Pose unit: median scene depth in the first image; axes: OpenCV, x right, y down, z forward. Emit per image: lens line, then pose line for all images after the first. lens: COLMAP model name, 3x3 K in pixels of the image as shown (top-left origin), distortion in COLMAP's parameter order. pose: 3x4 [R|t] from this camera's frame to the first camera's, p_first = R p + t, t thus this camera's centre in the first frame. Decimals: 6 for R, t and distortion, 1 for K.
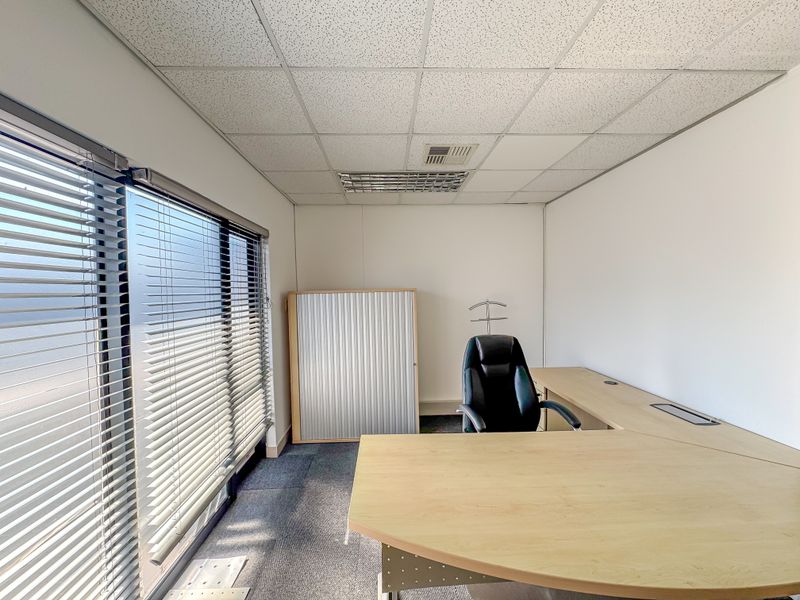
lens RADIAL K [[317.9, 0, 398.7], [0, 317.9, 301.2], [0, 0, 1]] dist [-0.000871, 0.000330]
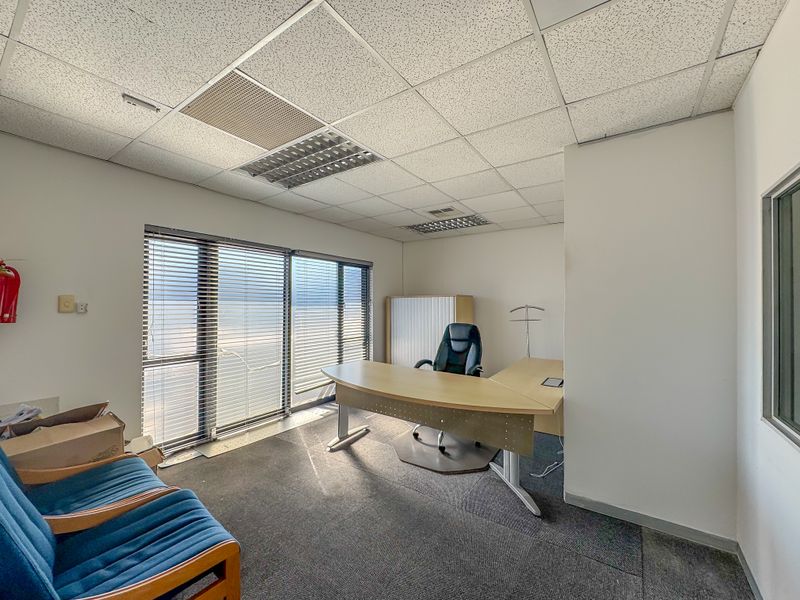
lens RADIAL K [[317.9, 0, 403.0], [0, 317.9, 301.3], [0, 0, 1]] dist [-0.000871, 0.000330]
pose [[0.820109, 0.015563, -0.571996, 0.981192], [-0.033211, 0.999240, -0.020428, 0.041803], [0.571243, 0.035750, 0.820002, -0.469557]]
